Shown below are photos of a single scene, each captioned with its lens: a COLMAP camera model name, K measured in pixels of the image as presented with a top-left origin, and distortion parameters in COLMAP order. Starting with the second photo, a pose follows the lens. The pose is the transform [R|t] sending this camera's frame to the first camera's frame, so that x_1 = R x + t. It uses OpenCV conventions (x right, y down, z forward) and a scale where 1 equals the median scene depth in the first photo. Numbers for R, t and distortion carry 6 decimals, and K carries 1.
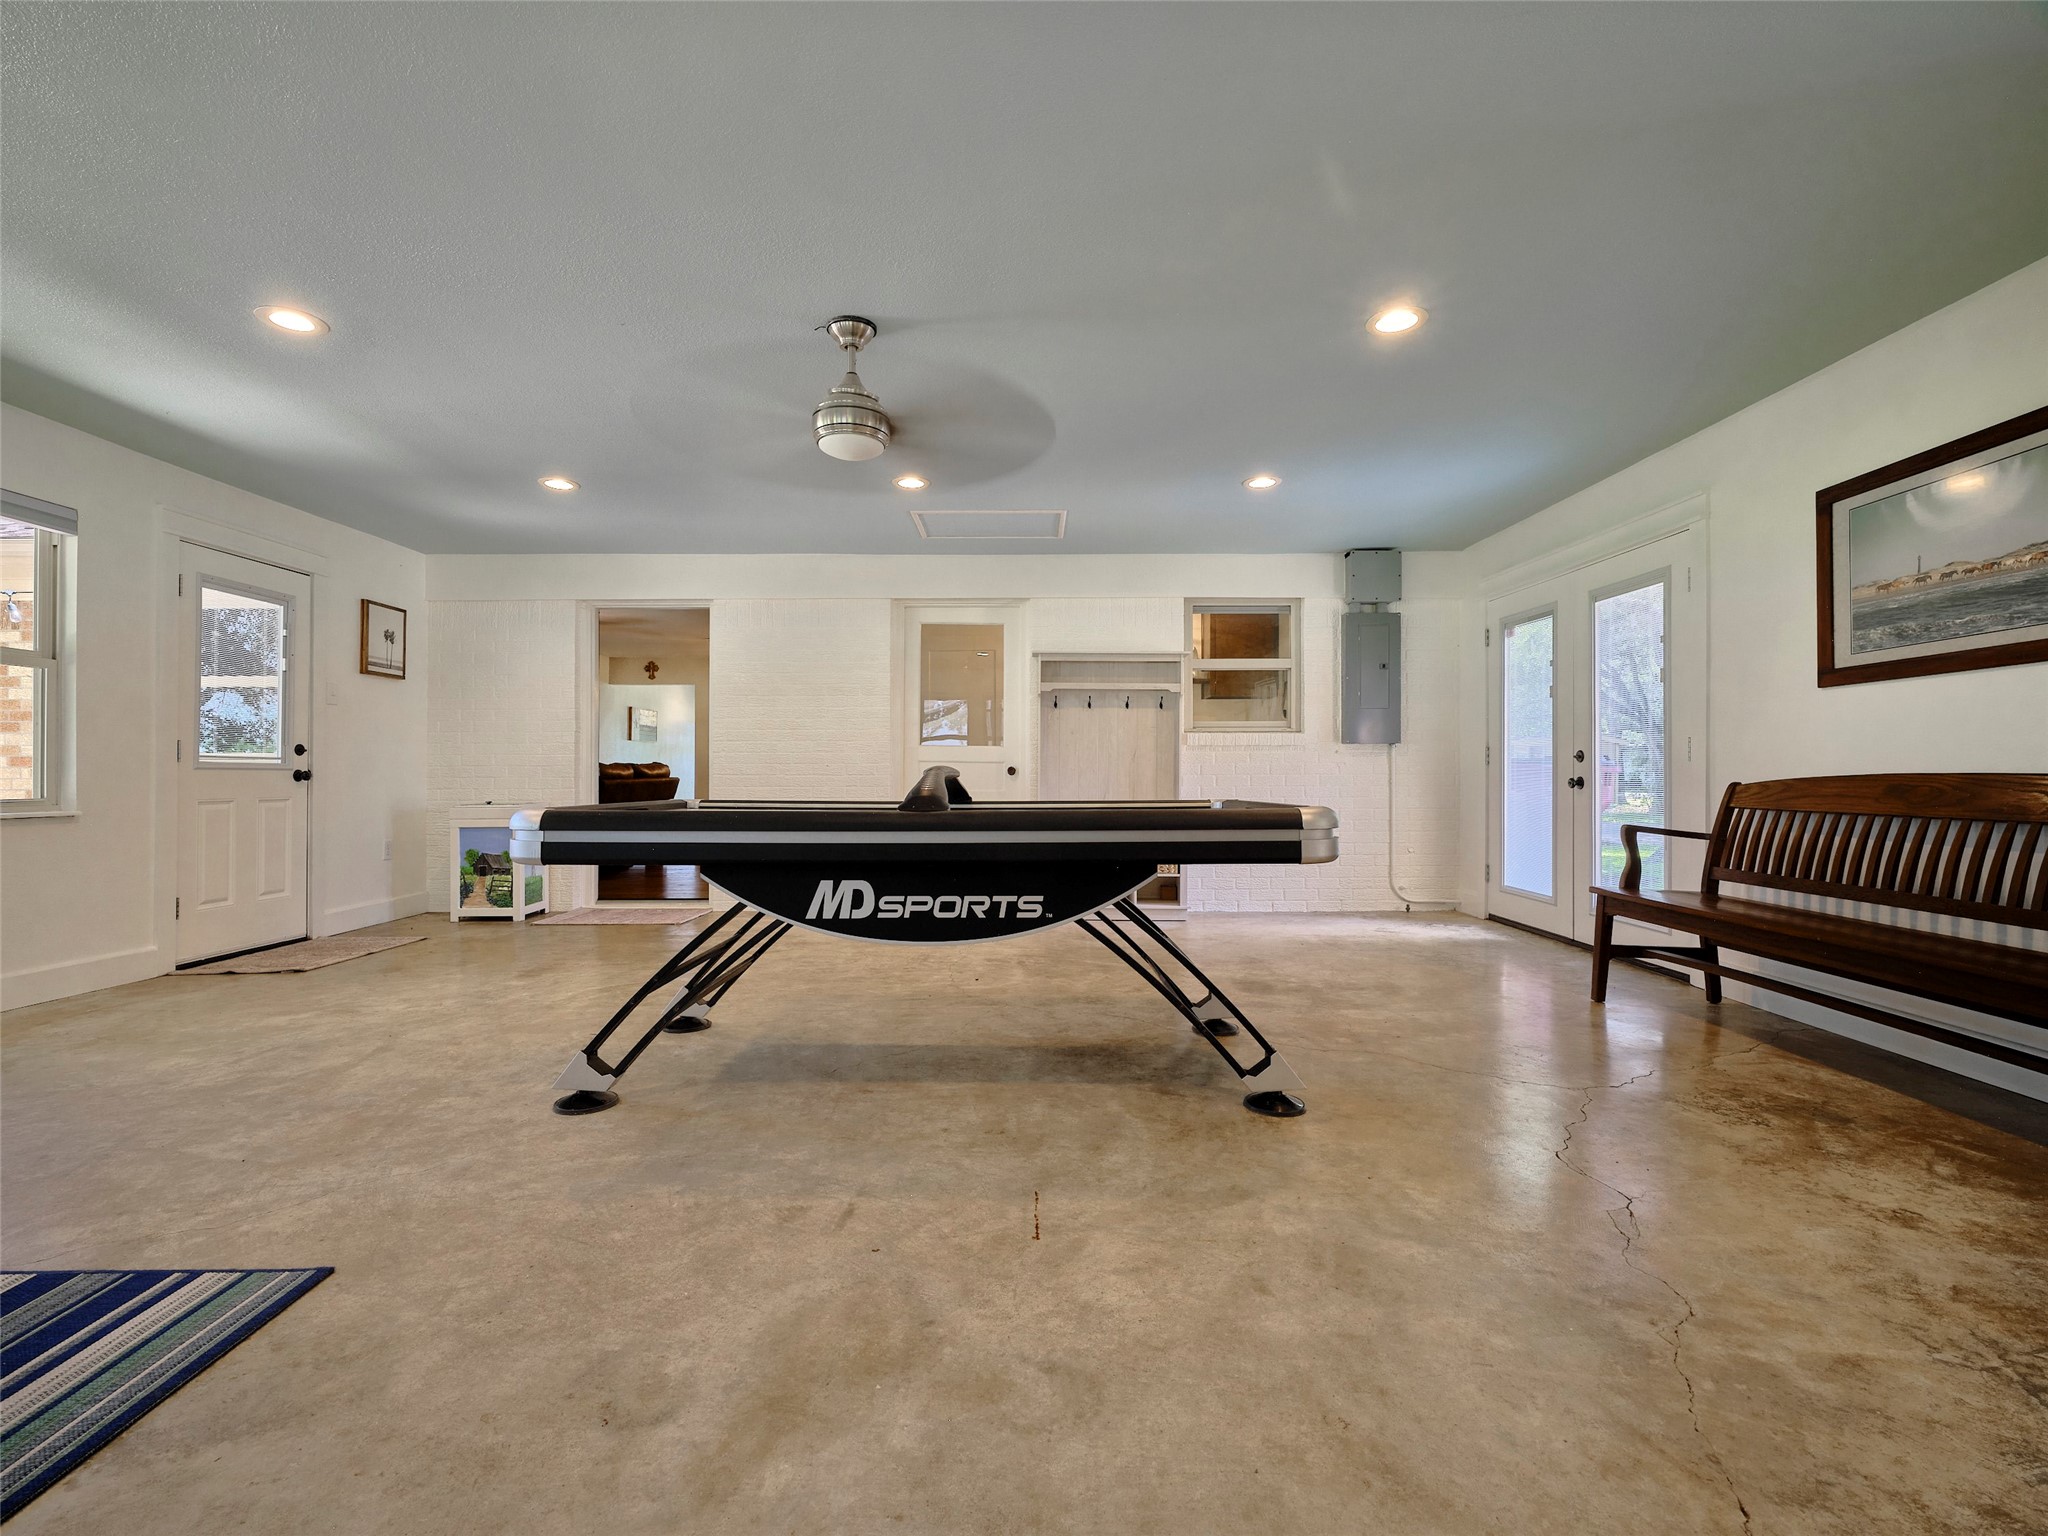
lens RADIAL K [[932.6, 0, 1009.8], [0, 932.6, 761.6], [0, 0, 1]] dist [-0.001864, 0.000840]
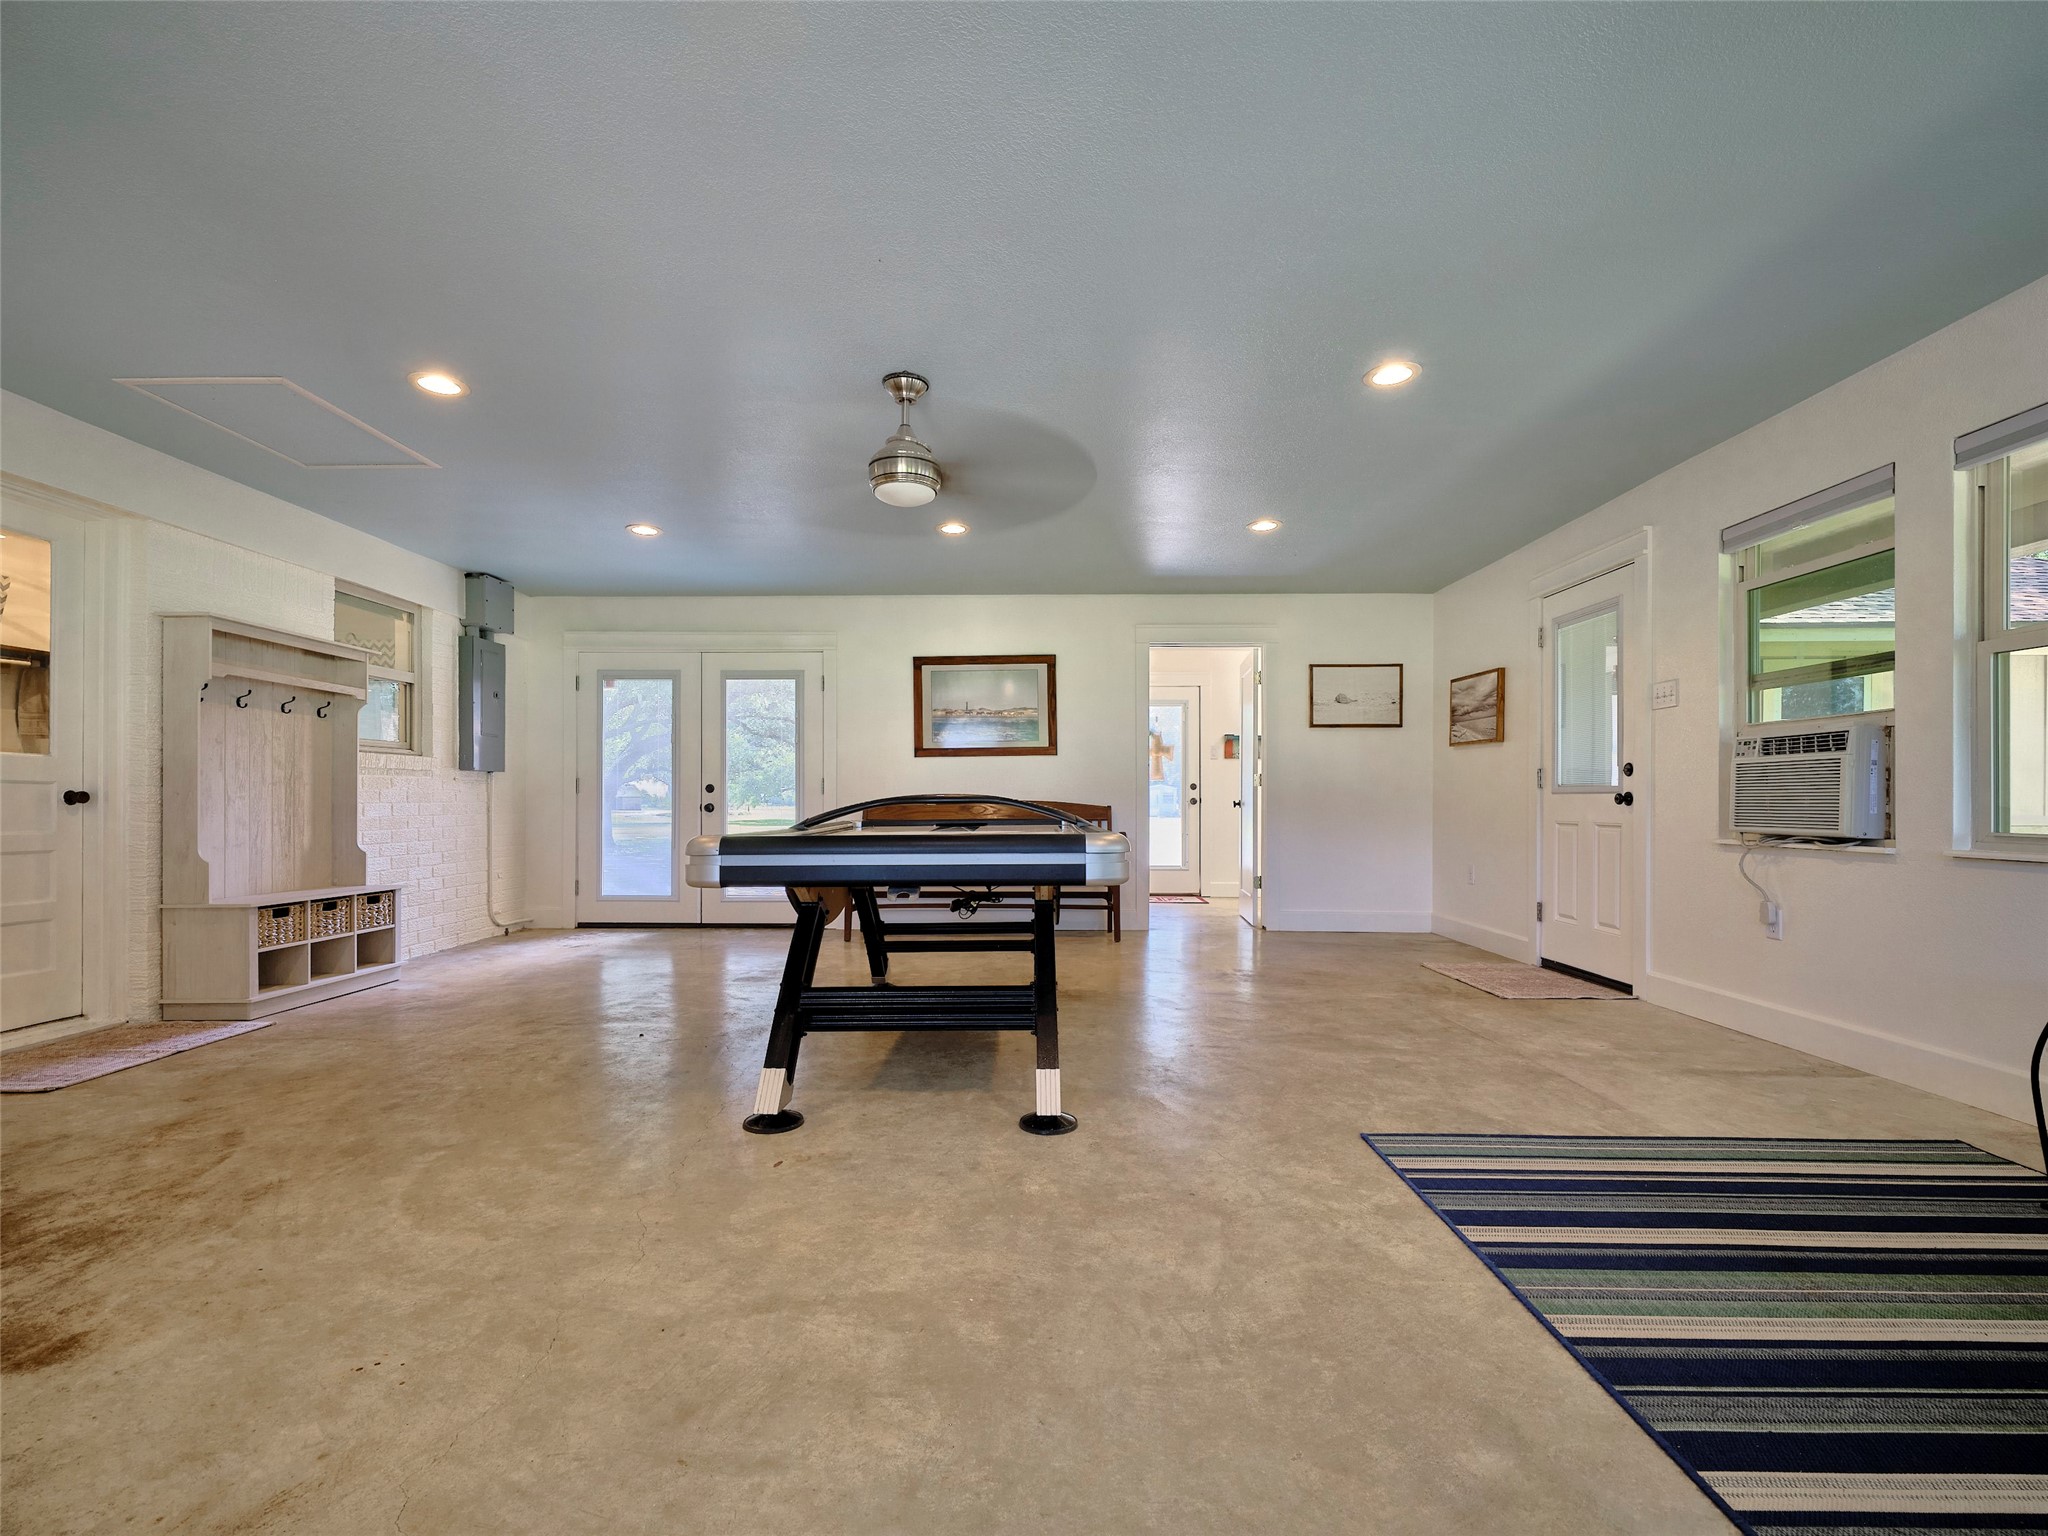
lens RADIAL K [[931.6, 0, 1027.4], [0, 931.6, 803.8], [0, 0, 1]] dist [-0.002672, 0.000869]
pose [[-0.003177, -0.003830, 0.999988, -1.118845], [-0.010712, 0.999935, 0.003796, 0.009756], [-0.999938, -0.010700, -0.003217, 0.783025]]
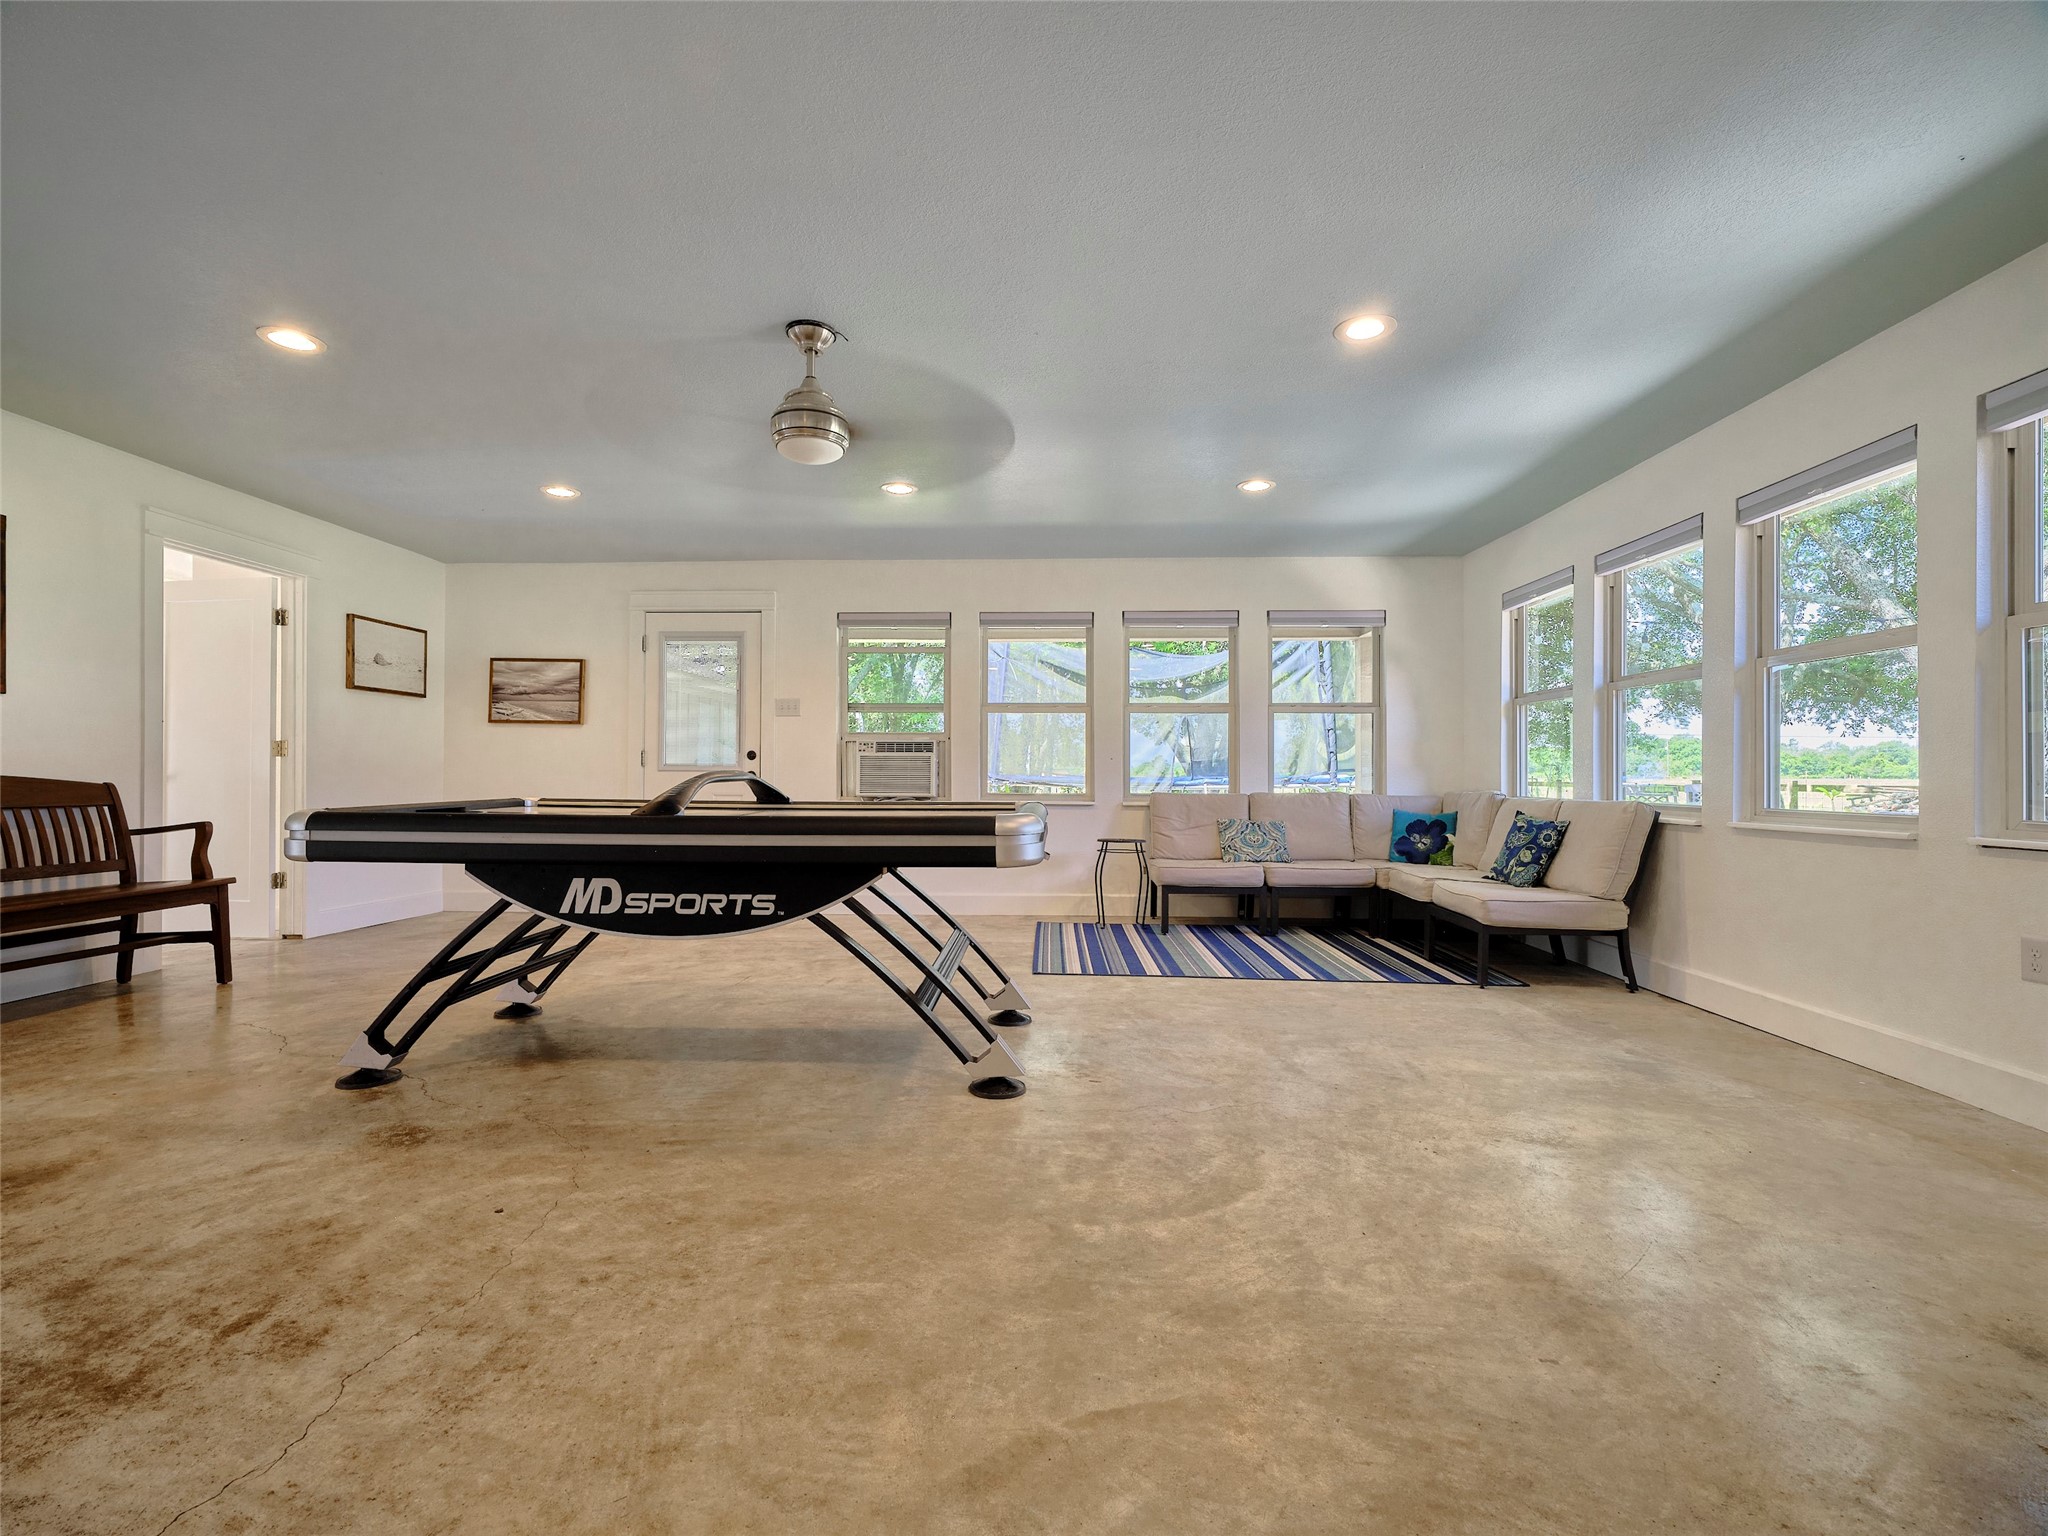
lens RADIAL K [[937.3, 0, 1017.9], [0, 937.3, 797.5], [0, 0, 1]] dist [-0.003068, 0.001082]
pose [[-0.999793, -0.004041, 0.019940, -0.373299], [-0.003887, 0.999963, 0.007725, 0.024249], [-0.019971, 0.007646, -0.999771, 1.795420]]
